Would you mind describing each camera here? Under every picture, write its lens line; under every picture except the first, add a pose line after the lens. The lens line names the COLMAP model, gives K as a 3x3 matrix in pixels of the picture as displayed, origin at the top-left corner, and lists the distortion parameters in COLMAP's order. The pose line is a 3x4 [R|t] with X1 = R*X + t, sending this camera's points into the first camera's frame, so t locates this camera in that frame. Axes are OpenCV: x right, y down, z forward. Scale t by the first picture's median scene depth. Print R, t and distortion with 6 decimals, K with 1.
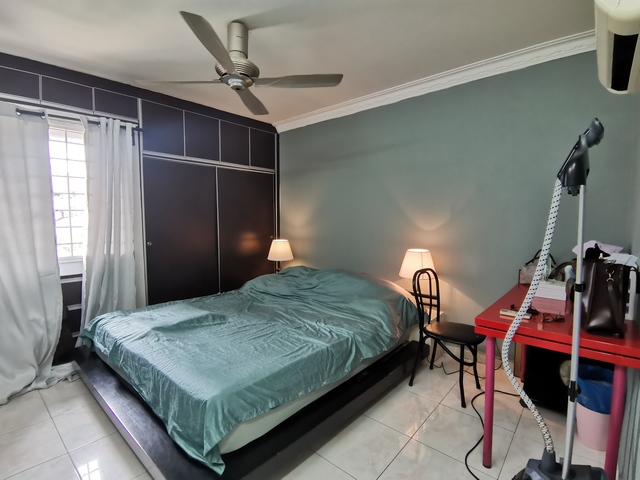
lens RADIAL K [[313.5, 0, 320.4], [0, 313.5, 237.4], [0, 0, 1]] dist [-0.001525, -0.001637]
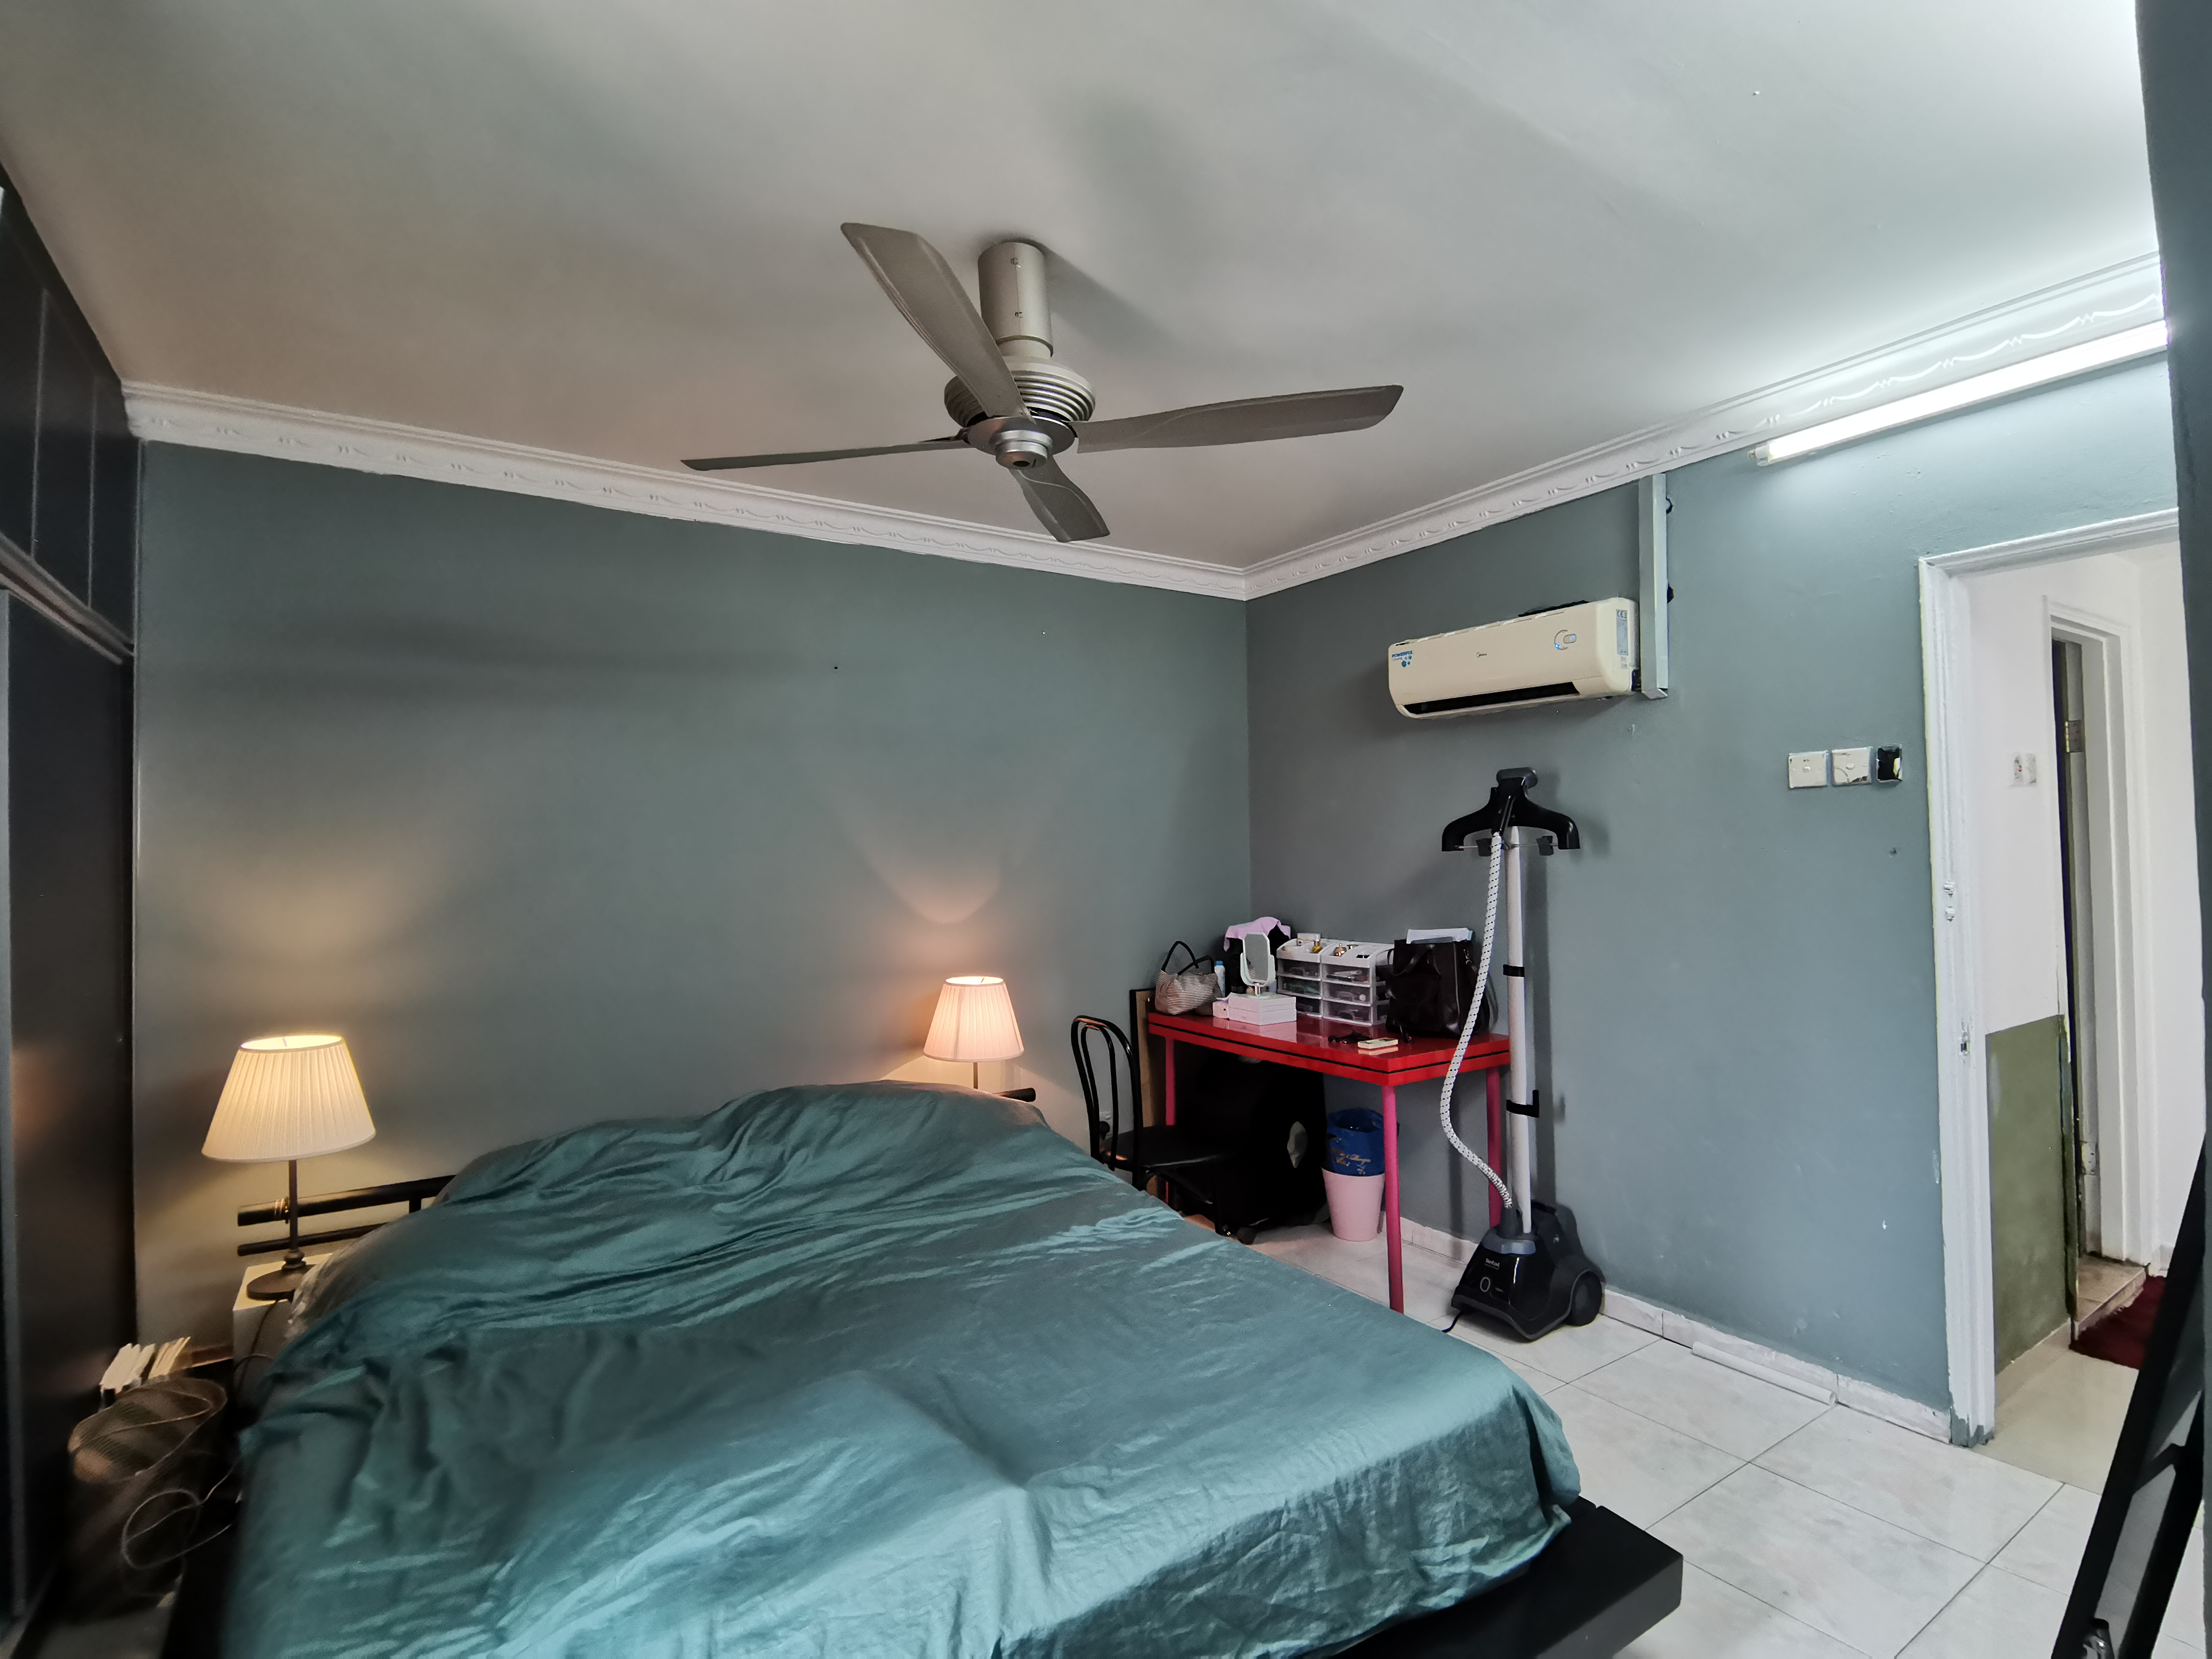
lens RADIAL K [[1083.7, 0, 1107.2], [0, 1083.7, 820.4], [0, 0, 1]] dist [-0.001525, -0.001637]
pose [[0.251546, 0.027282, 0.967461, -0.940341], [0.068955, 0.996557, -0.046031, -0.080798], [-0.965386, 0.078290, 0.248798, 0.564082]]
